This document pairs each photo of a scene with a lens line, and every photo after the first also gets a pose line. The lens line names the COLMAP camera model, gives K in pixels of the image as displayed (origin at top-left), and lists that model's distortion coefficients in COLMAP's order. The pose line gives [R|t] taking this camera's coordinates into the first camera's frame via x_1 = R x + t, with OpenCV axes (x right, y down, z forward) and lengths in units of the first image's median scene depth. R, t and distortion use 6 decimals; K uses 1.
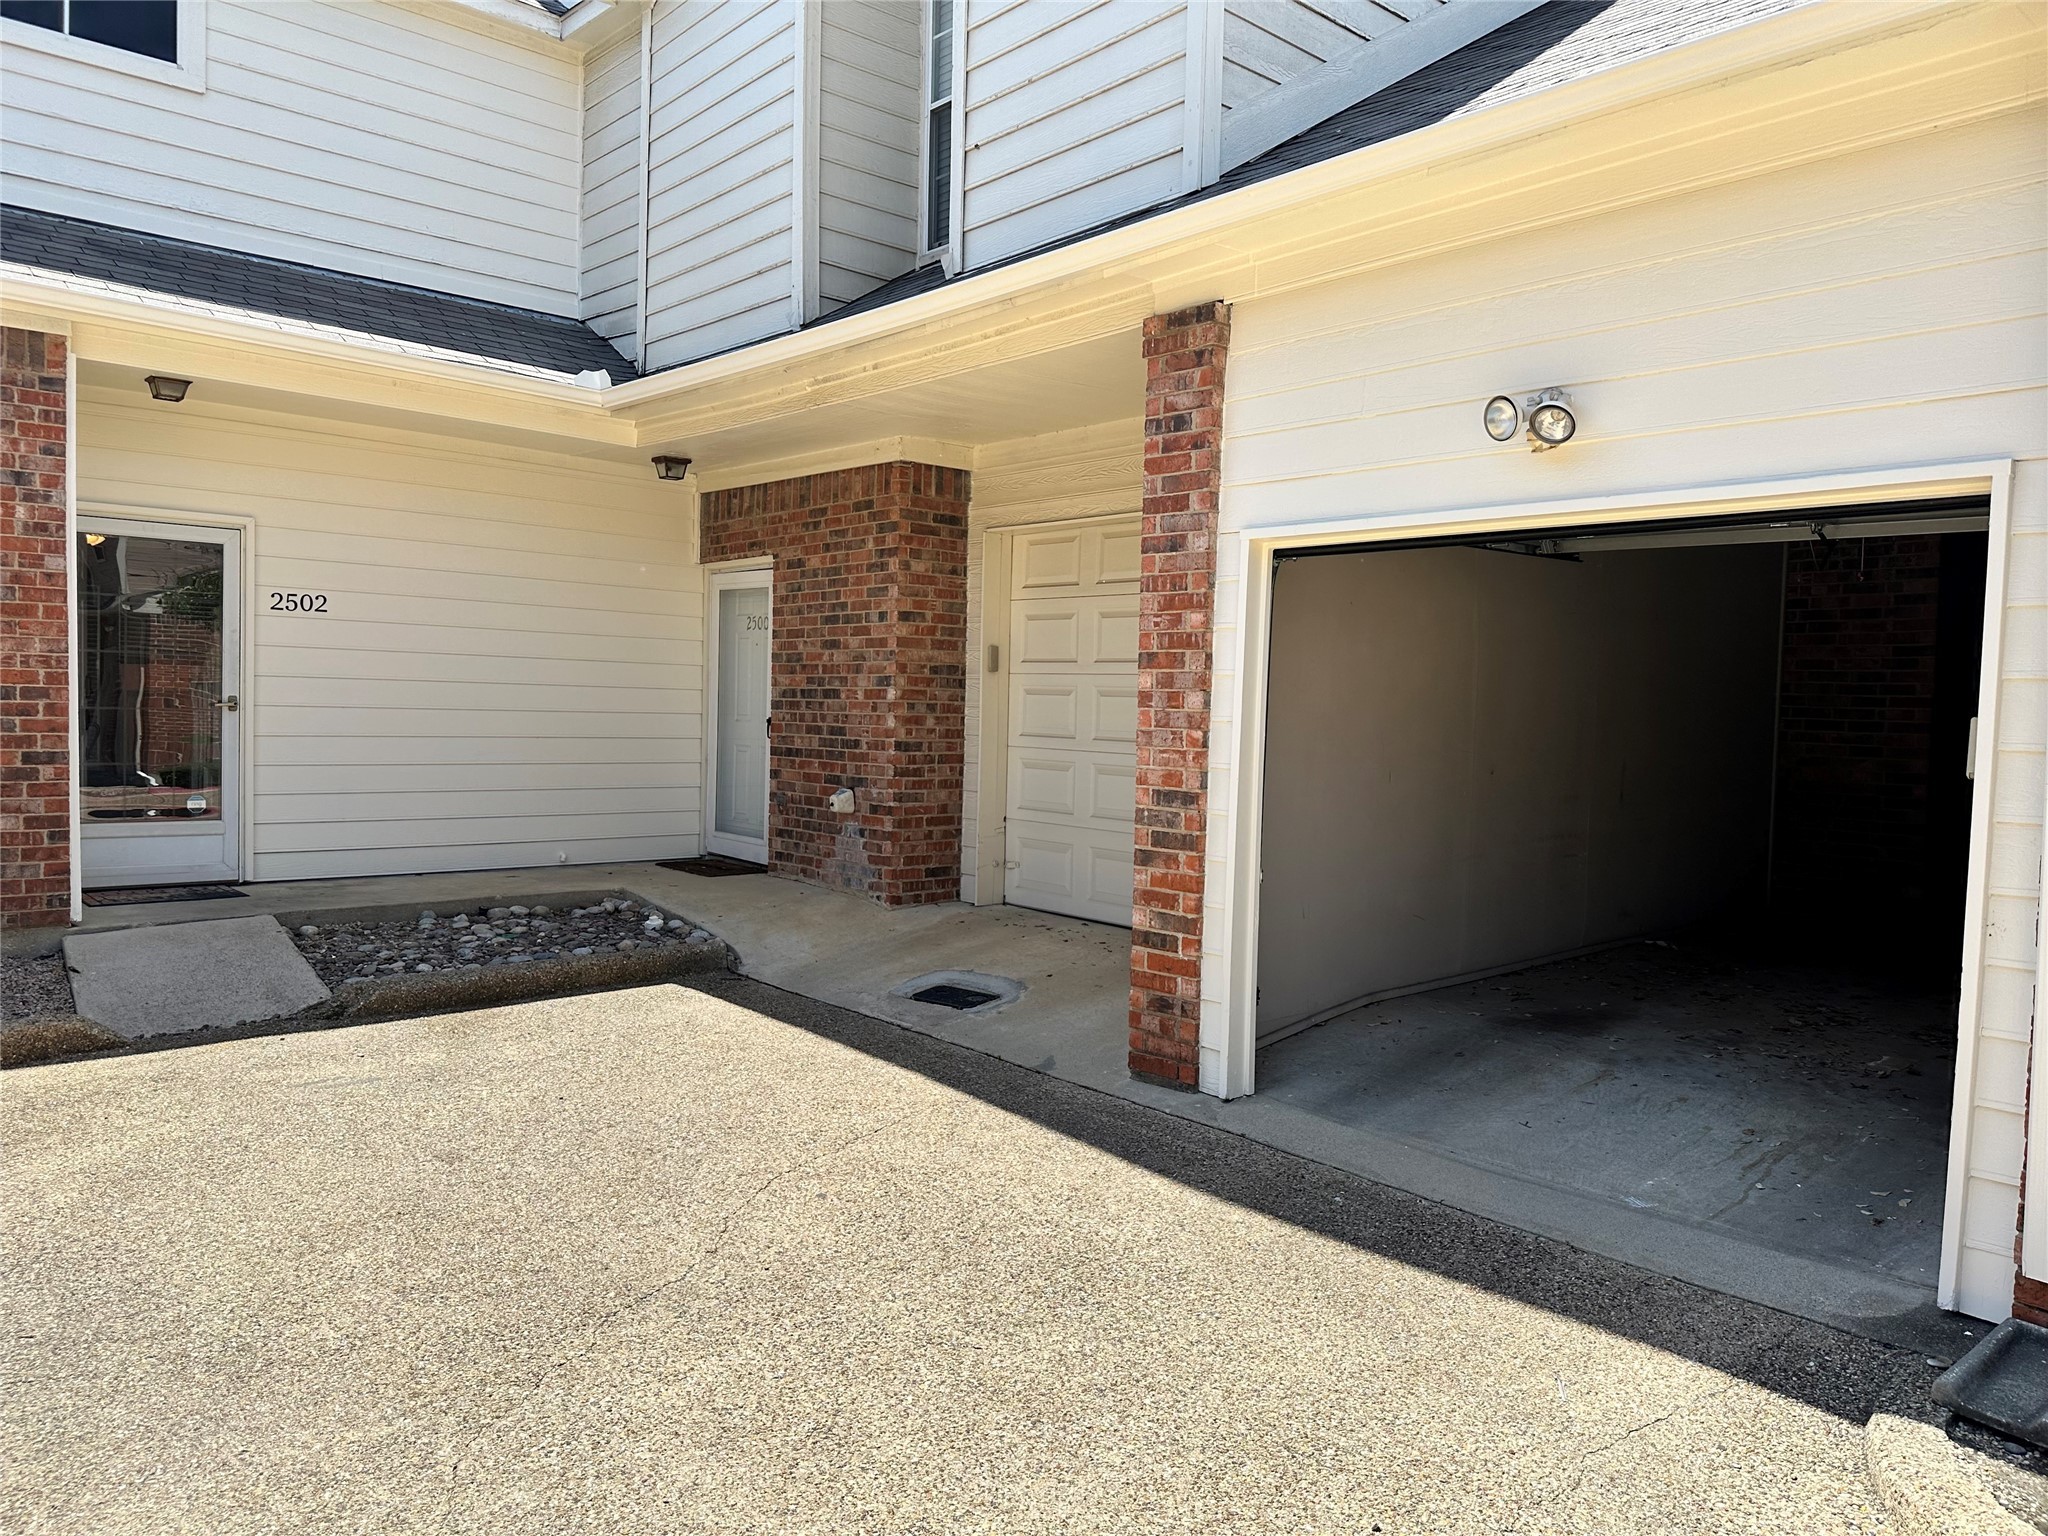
lens RADIAL K [[1442.1, 0, 1007.8], [0, 1442.1, 752.1], [0, 0, 1]] dist [0.031312, -0.031144]
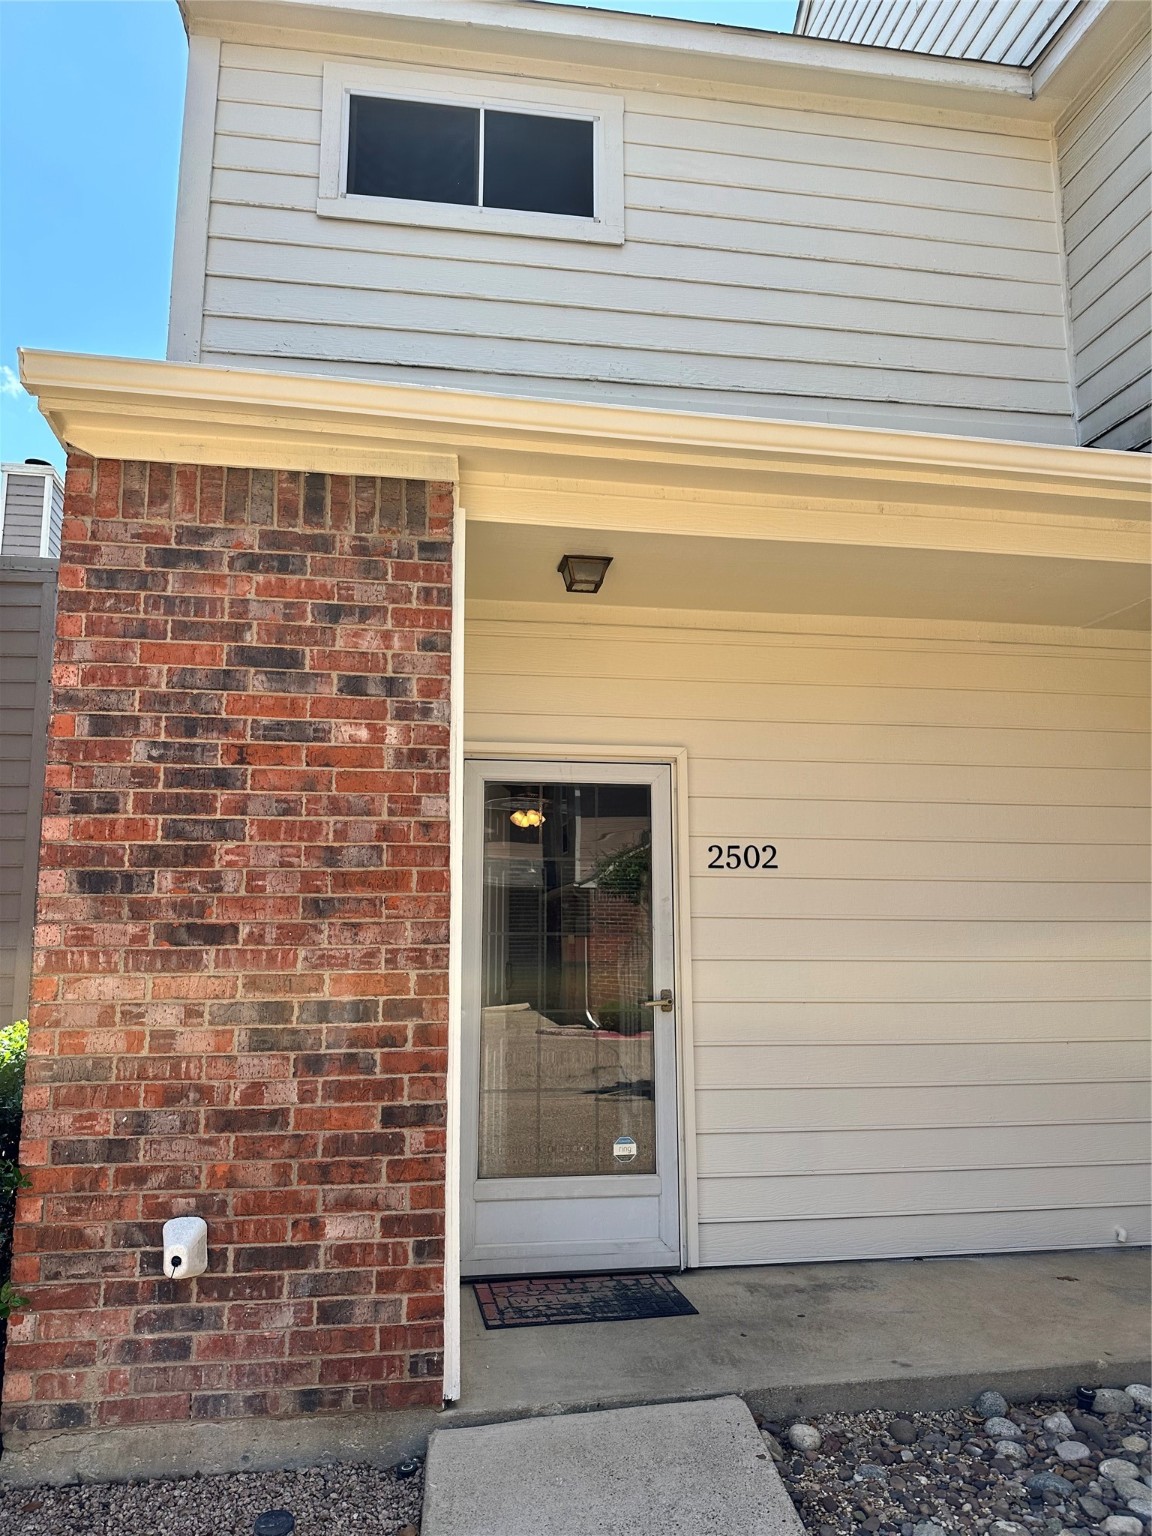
lens RADIAL K [[1081.6, 0, 572.0], [0, 1081.6, 767.5], [0, 0, 1]] dist [0.031312, -0.031144]
pose [[0.849051, -0.107262, -0.517307, -0.314975], [0.003621, 0.980332, -0.197324, -0.045751], [0.528298, 0.165665, 0.832740, 0.565376]]
